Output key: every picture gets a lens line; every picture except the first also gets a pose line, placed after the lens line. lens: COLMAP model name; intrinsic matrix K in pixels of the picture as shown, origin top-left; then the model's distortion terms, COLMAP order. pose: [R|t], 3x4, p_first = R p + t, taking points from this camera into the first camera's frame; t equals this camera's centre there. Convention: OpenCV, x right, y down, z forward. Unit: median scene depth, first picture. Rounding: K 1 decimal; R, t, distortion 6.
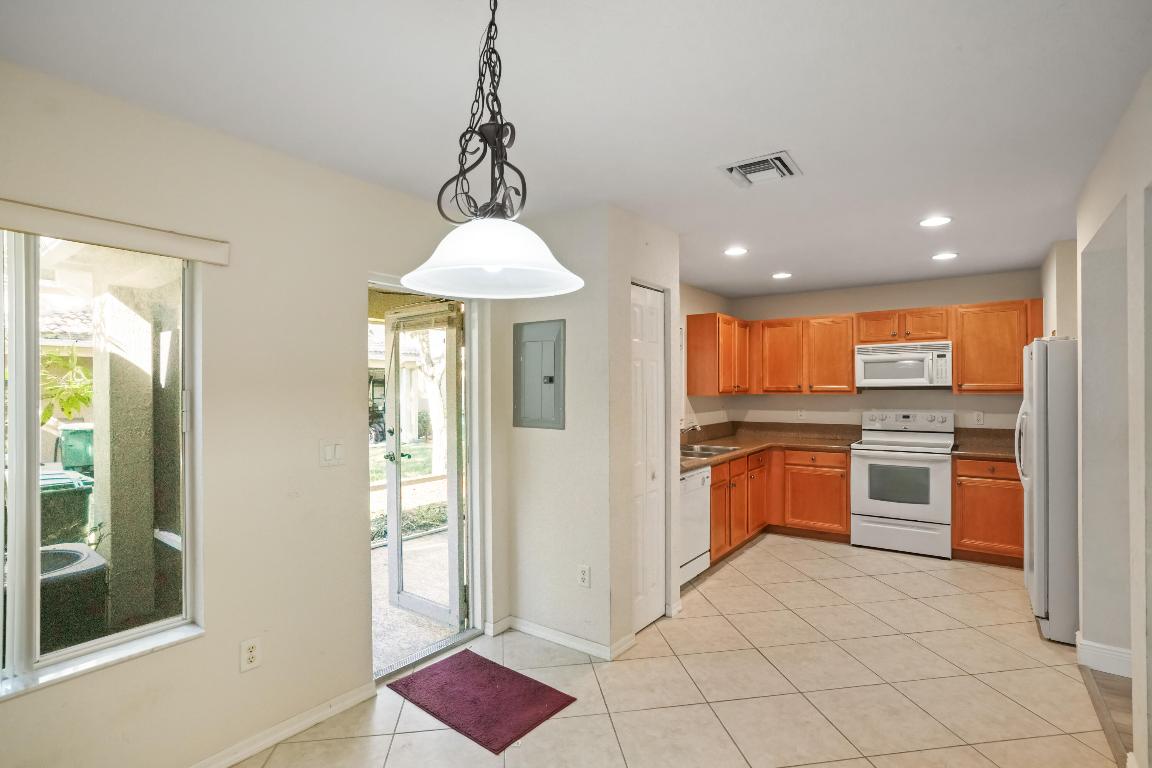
lens RADIAL K [[556.8, 0, 577.3], [0, 556.8, 387.5], [0, 0, 1]] dist [-0.021031, 0.014054]
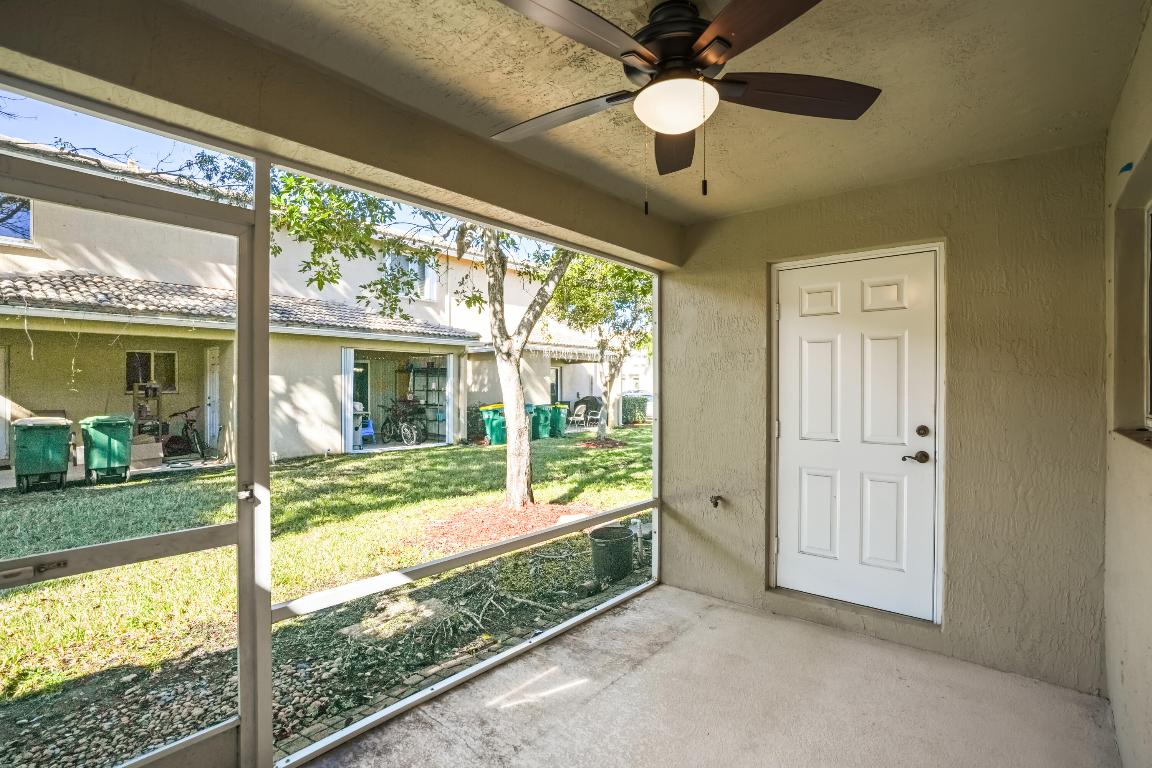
lens RADIAL K [[556.8, 0, 574.5], [0, 556.8, 385.7], [0, 0, 1]] dist [-0.021031, 0.014054]
pose [[0.998085, 0.006150, -0.061549, -0.092933], [-0.006008, 0.999979, 0.002491, 0.011379], [0.061563, -0.002116, 0.998101, 0.220865]]
